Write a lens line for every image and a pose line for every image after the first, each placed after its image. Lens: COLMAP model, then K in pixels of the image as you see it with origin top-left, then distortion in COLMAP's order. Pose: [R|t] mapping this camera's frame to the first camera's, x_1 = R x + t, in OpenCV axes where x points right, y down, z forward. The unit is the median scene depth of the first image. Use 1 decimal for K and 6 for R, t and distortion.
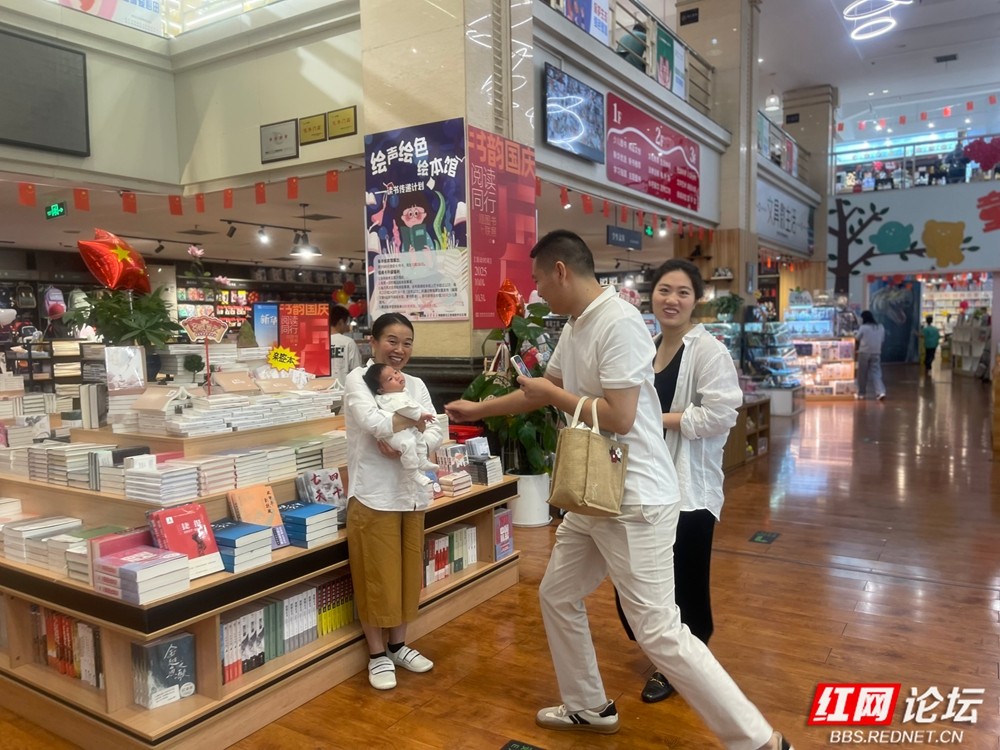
lens RADIAL K [[763.5, 0, 504.8], [0, 763.5, 380.3], [0, 0, 1]] dist [0.063230, -0.083591]
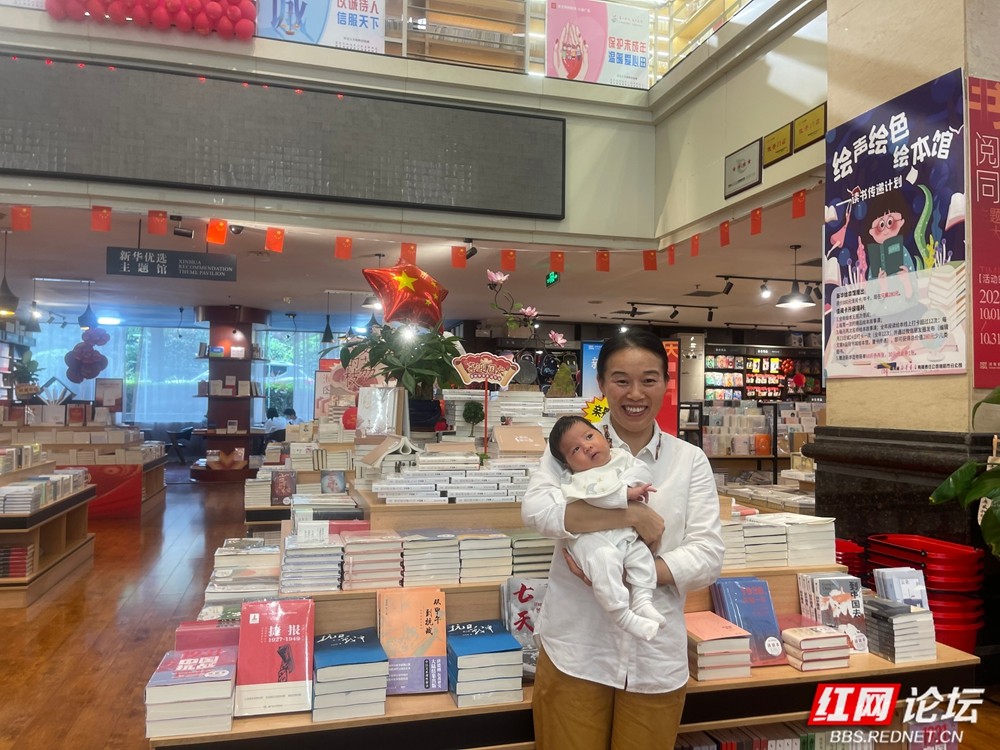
lens RADIAL K [[763.5, 0, 500.3], [0, 763.5, 377.2], [0, 0, 1]] dist [0.063230, -0.083591]
pose [[0.743213, 0.003234, -0.669047, 0.089399], [-0.071618, 0.994627, -0.074750, -0.000965], [0.665210, 0.103471, 0.739452, 0.261315]]
